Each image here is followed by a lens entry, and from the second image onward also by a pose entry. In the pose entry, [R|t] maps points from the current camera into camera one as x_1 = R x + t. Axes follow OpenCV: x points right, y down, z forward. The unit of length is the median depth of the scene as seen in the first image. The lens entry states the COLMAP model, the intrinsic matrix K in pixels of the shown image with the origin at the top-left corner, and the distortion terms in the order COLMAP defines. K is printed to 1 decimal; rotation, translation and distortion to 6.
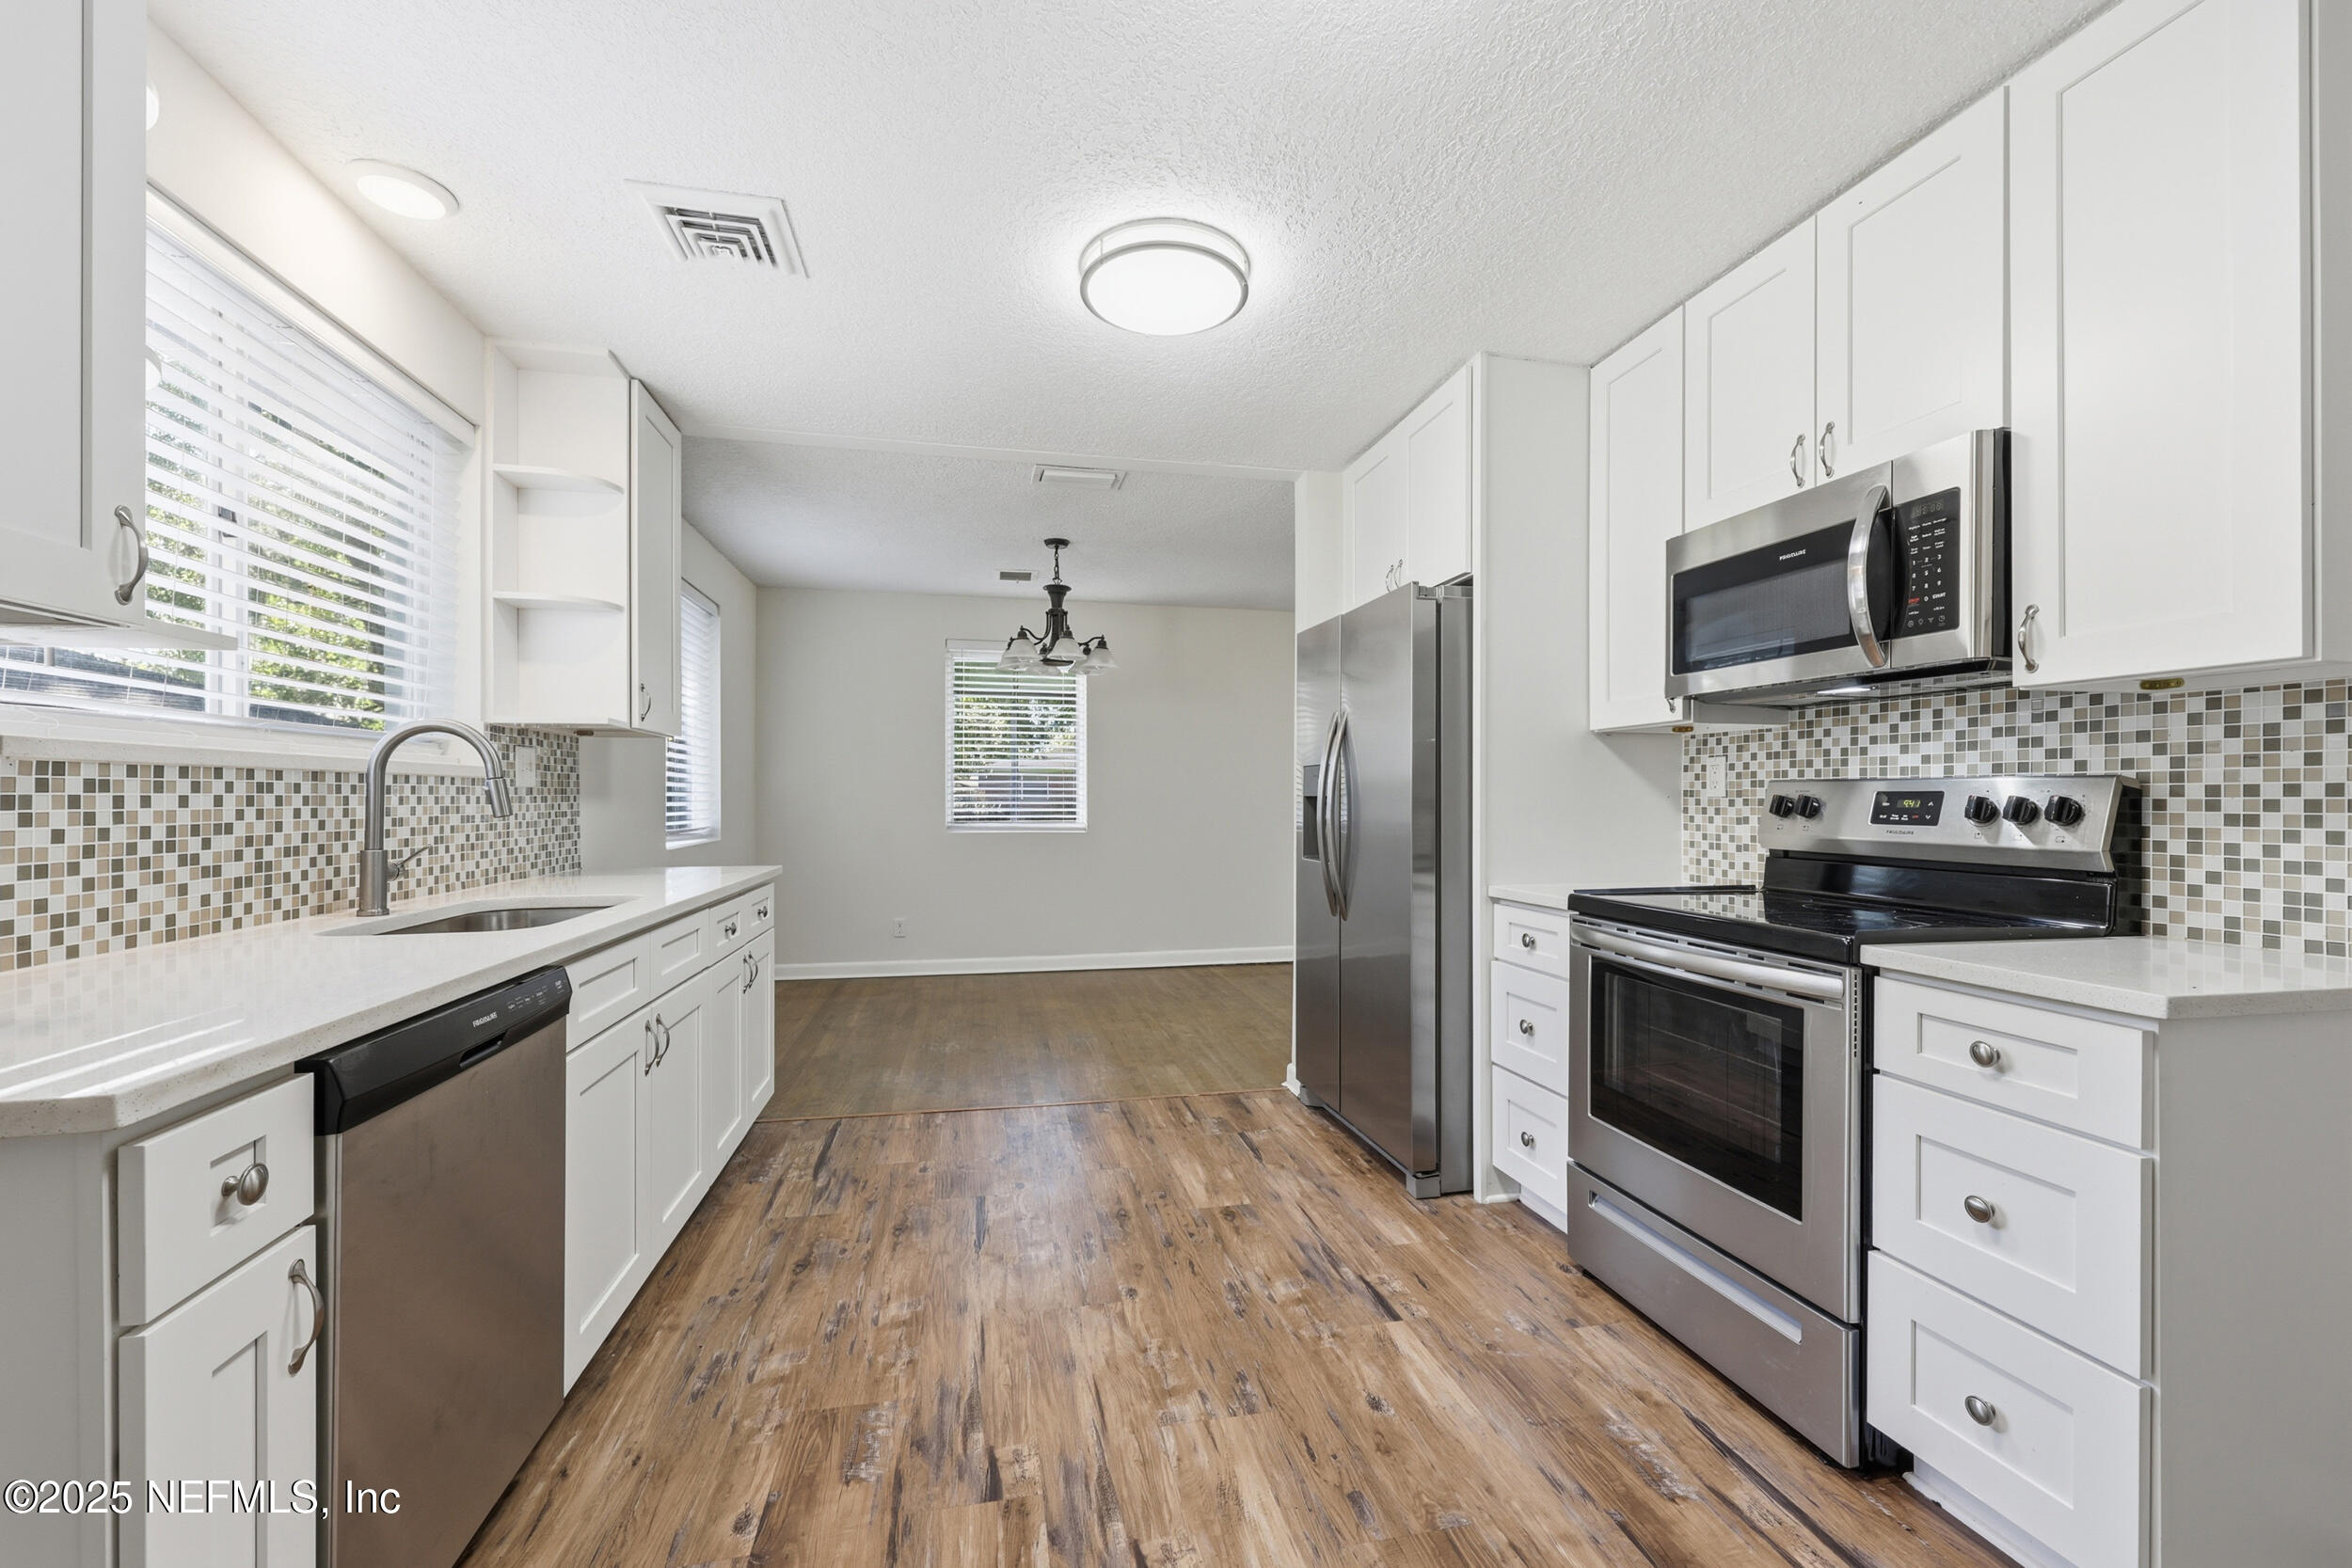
lens RADIAL K [[949.4, 0, 1178.3], [0, 949.4, 793.4], [0, 0, 1]] dist [0.001049, 0.001020]
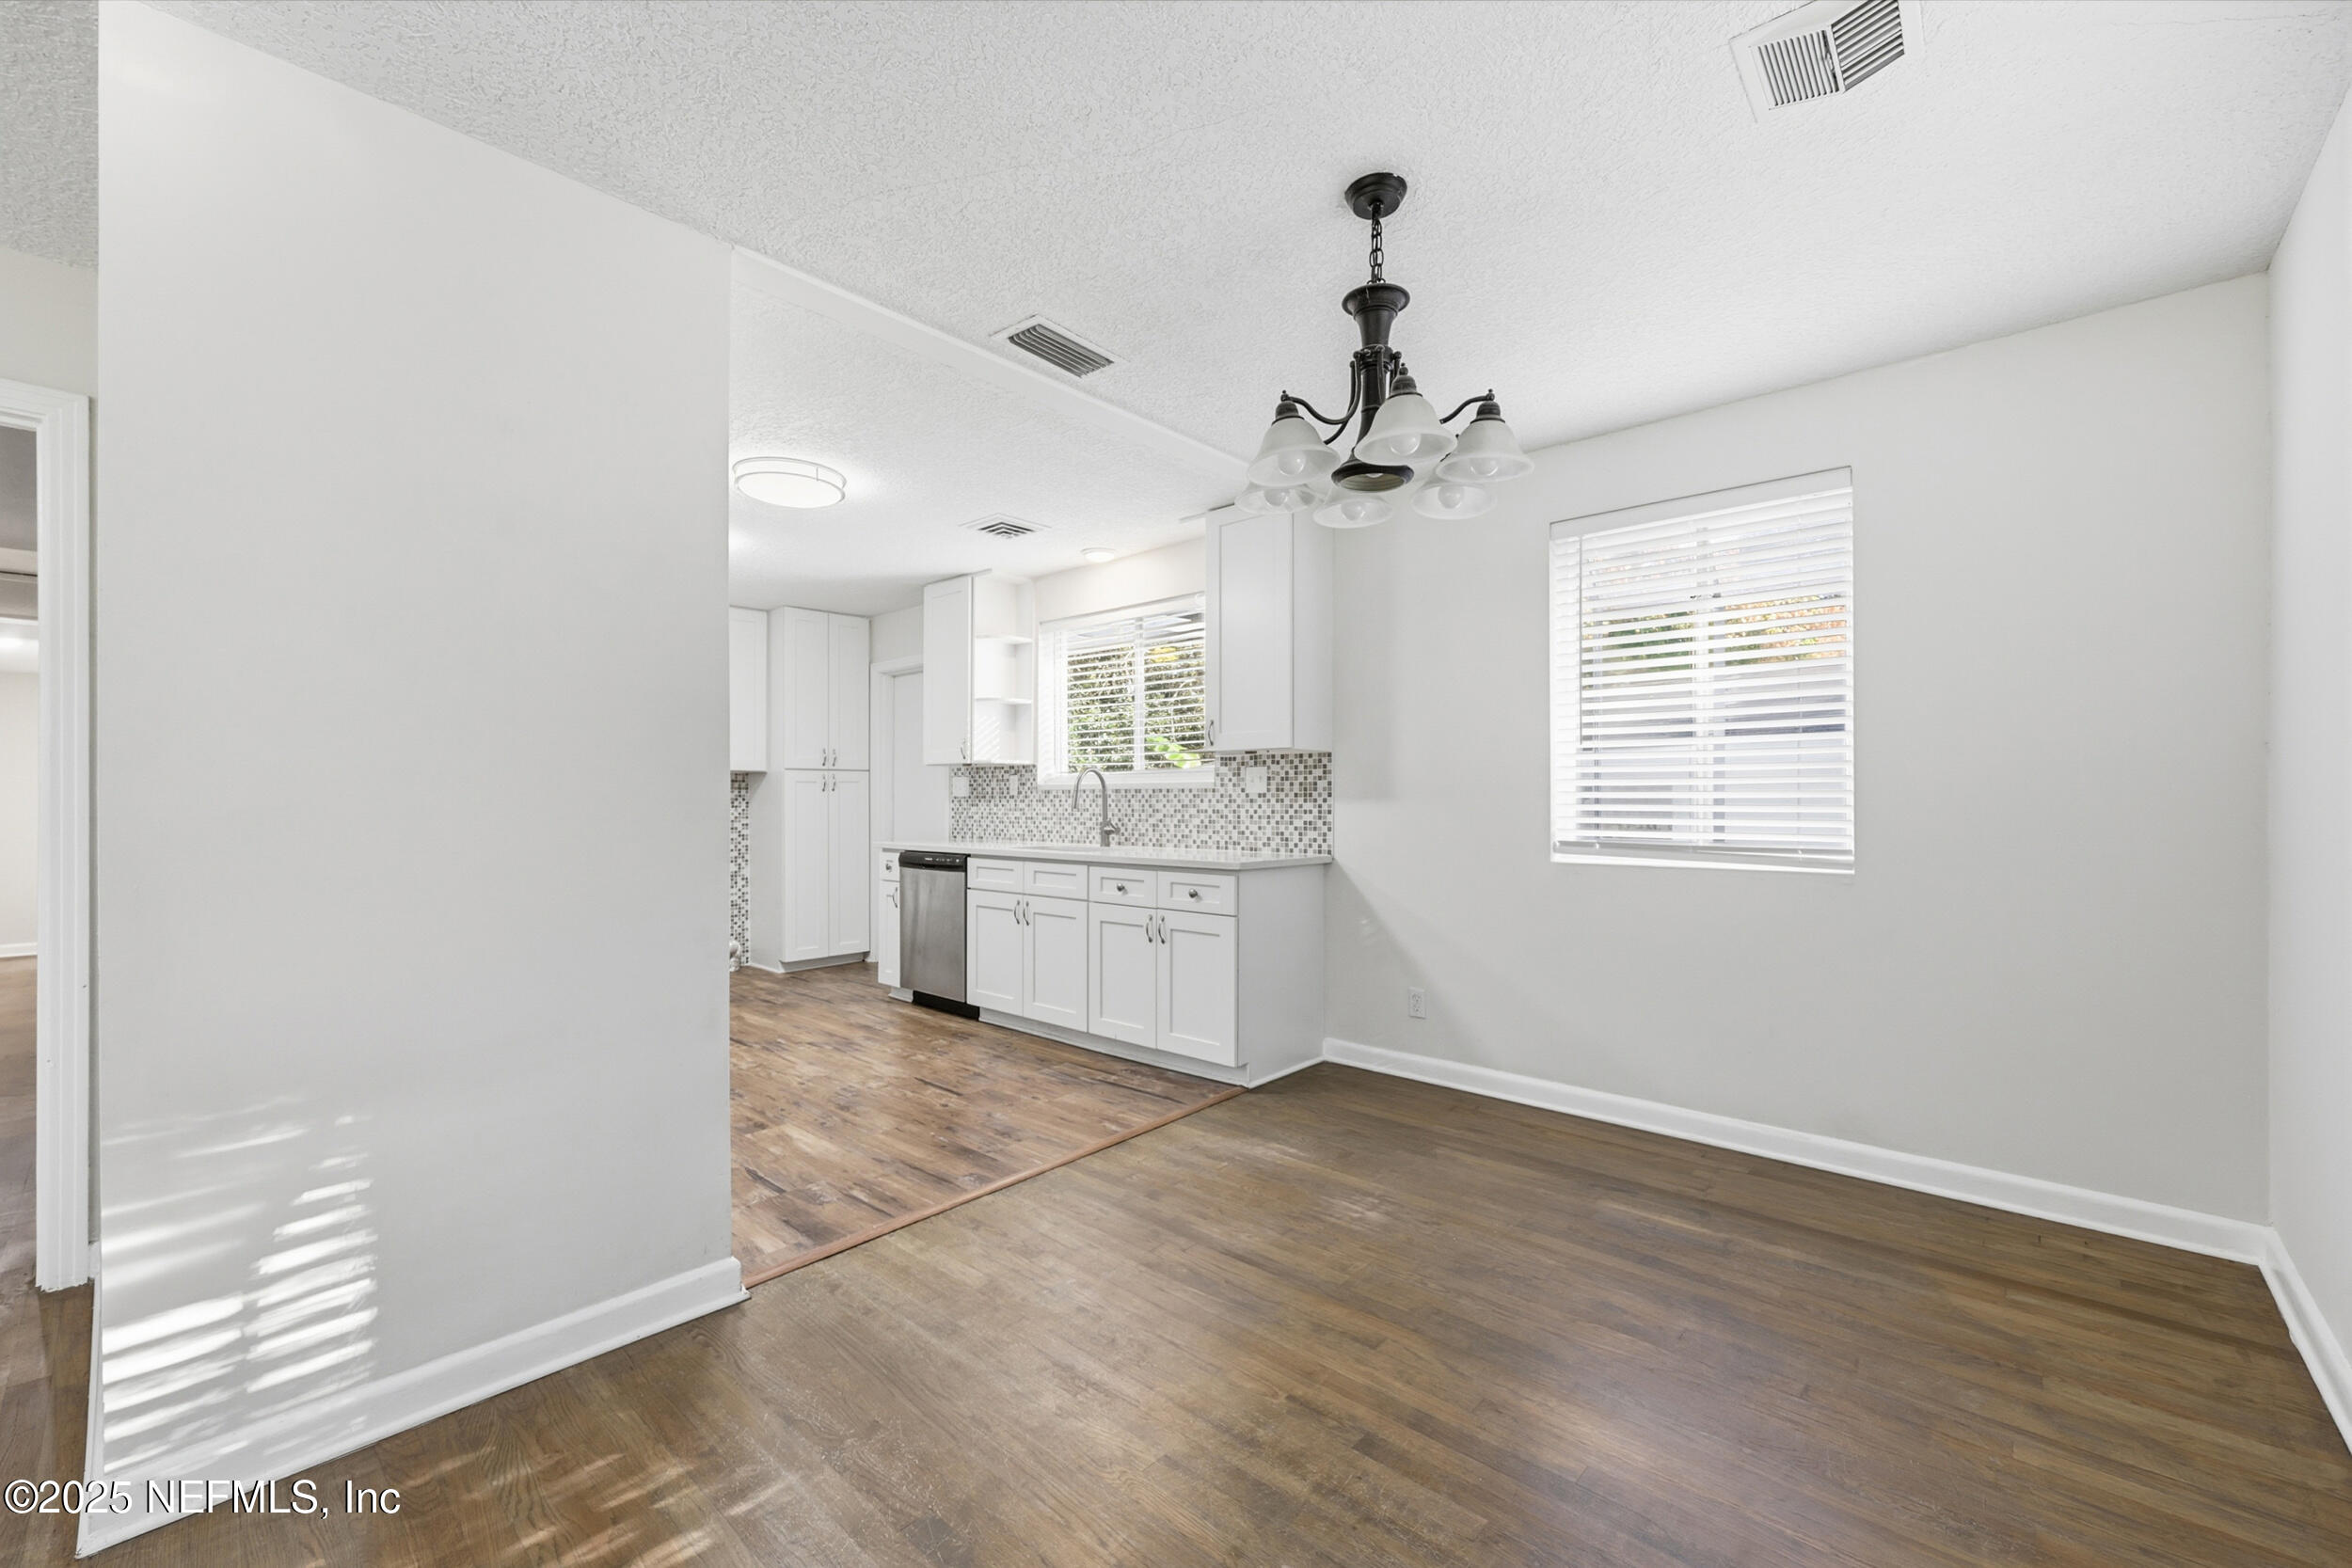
lens RADIAL K [[949.4, 0, 1175.6], [0, 949.4, 796.8], [0, 0, 1]] dist [0.001049, 0.001020]
pose [[-0.810894, -0.002185, -0.585190, 0.393147], [0.002184, 0.999975, -0.006759, 0.012223], [0.585190, -0.006759, -0.810868, 2.665562]]
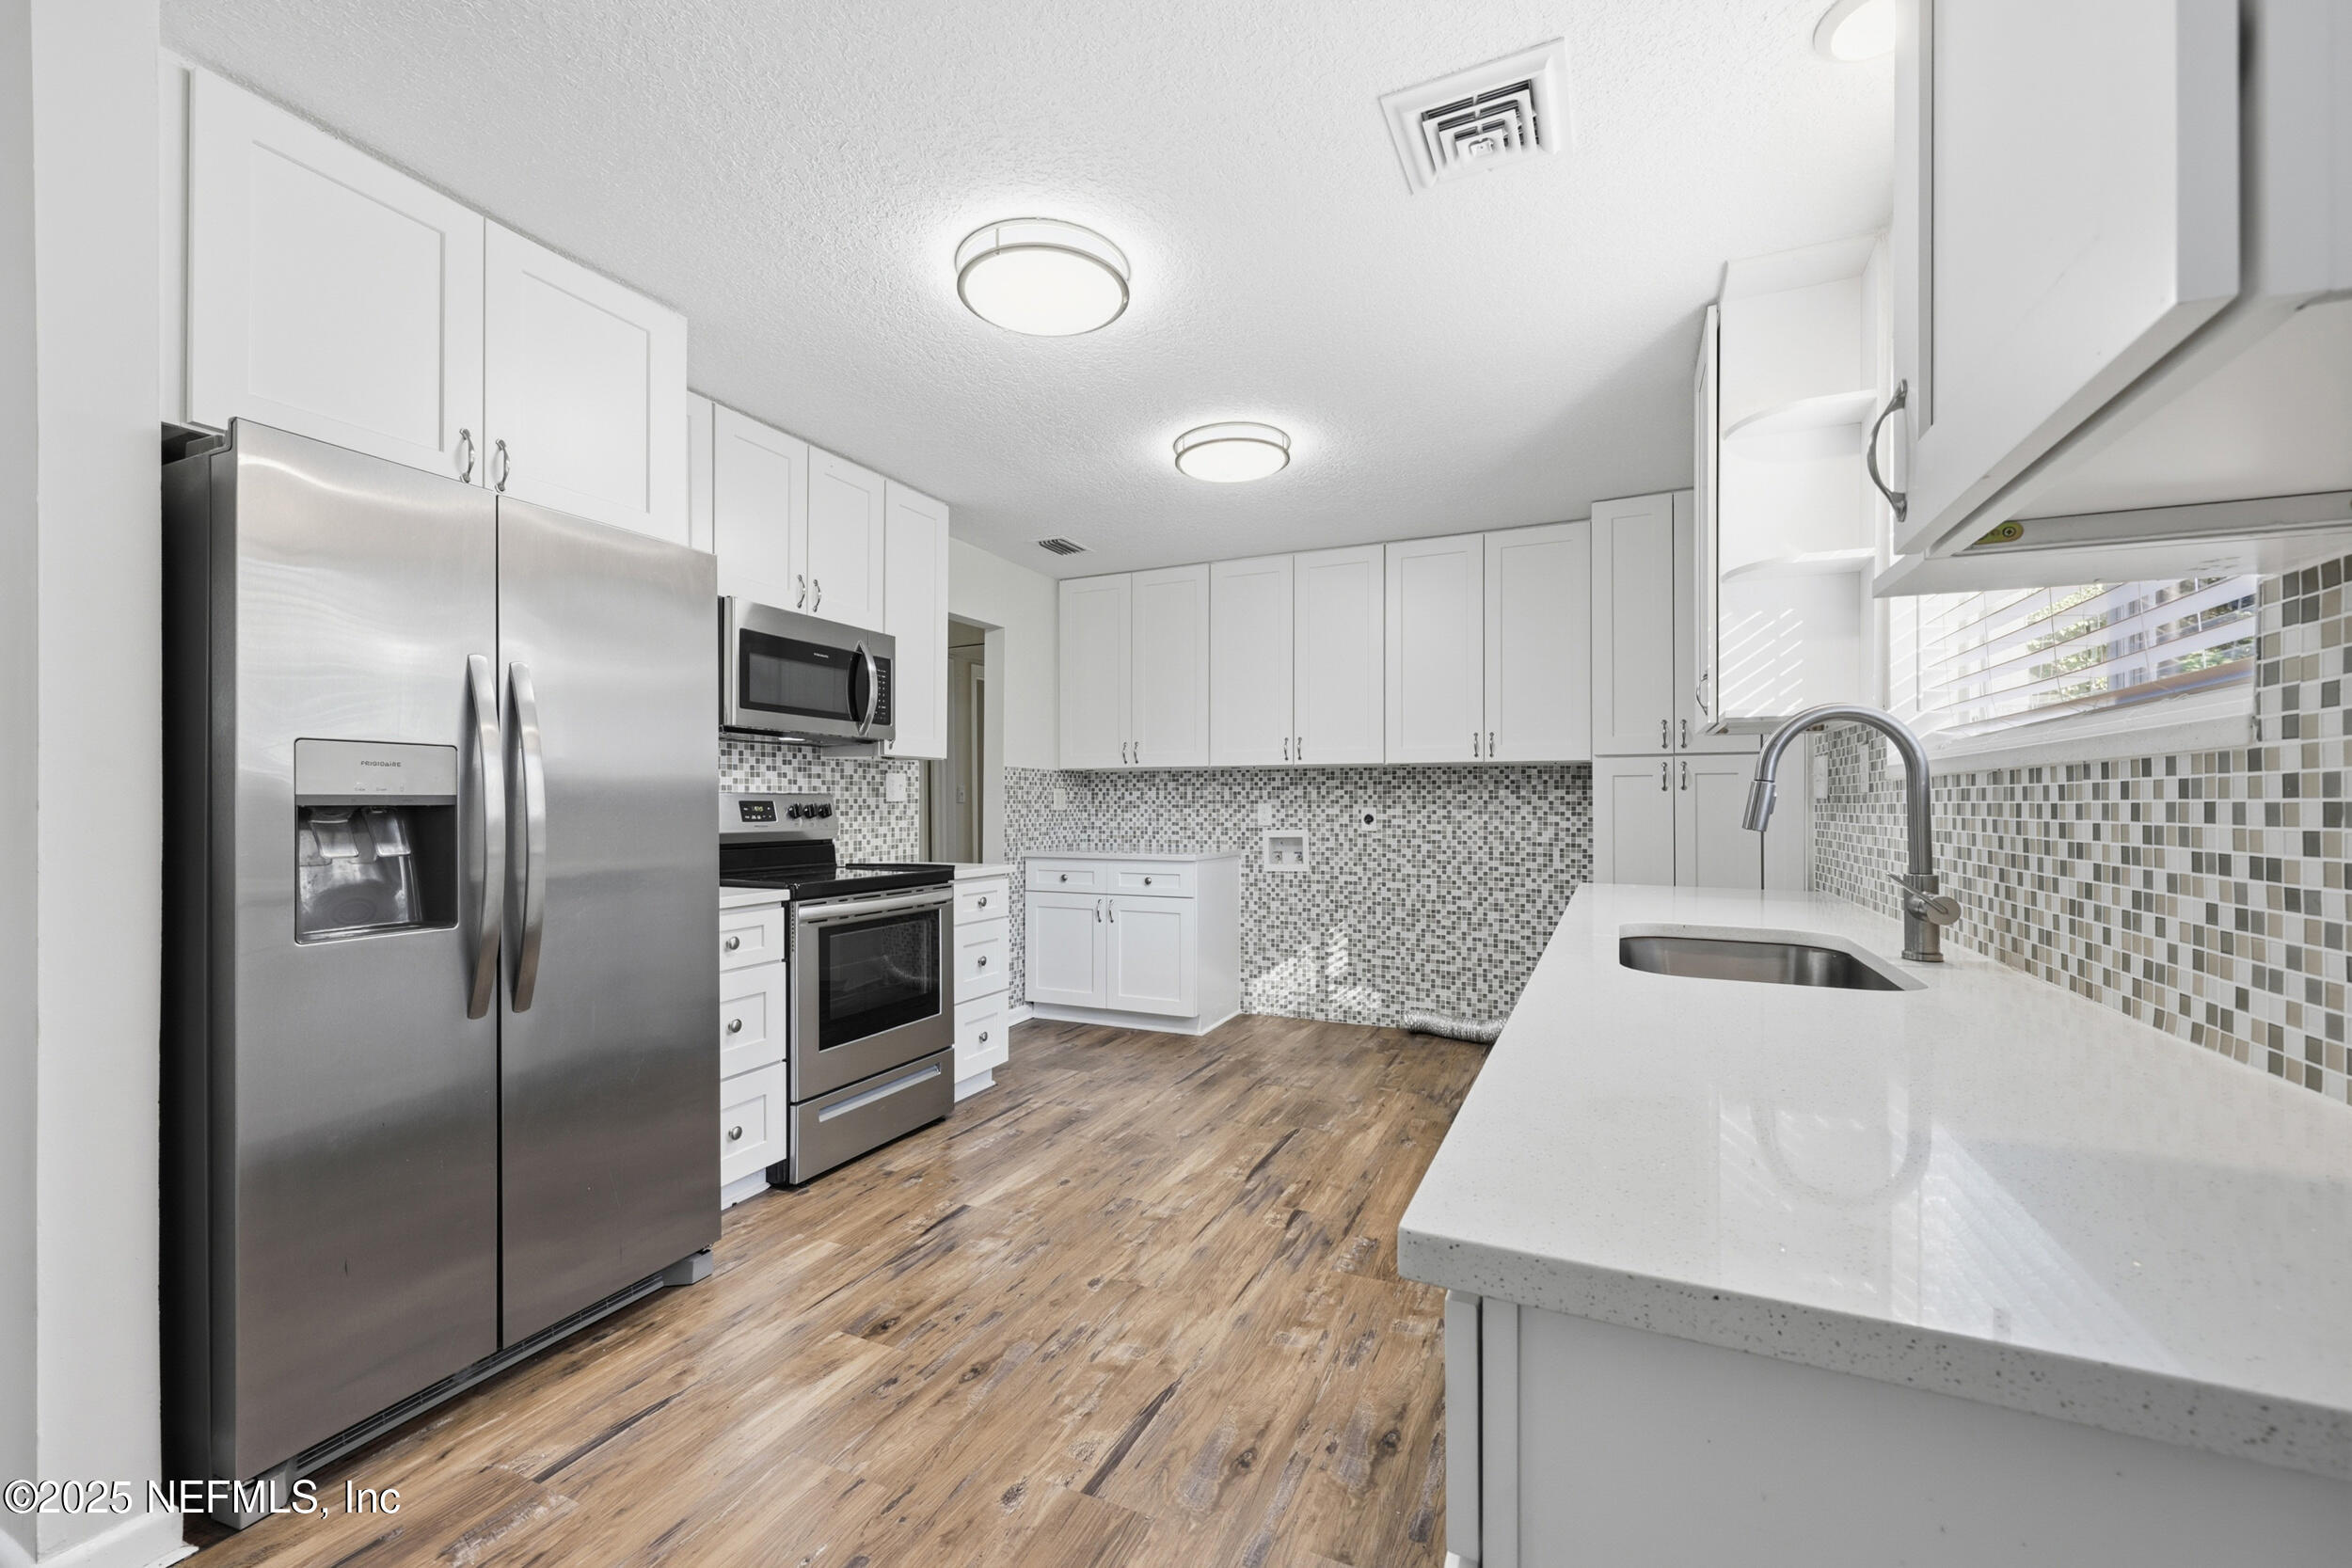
lens RADIAL K [[949.4, 0, 1177.5], [0, 949.4, 801.3], [0, 0, 1]] dist [0.001049, 0.001020]
pose [[-0.798888, 0.001707, 0.601477, -0.705391], [-0.001969, 0.999983, -0.005453, 0.005582], [-0.601476, -0.005541, -0.798872, 1.679705]]
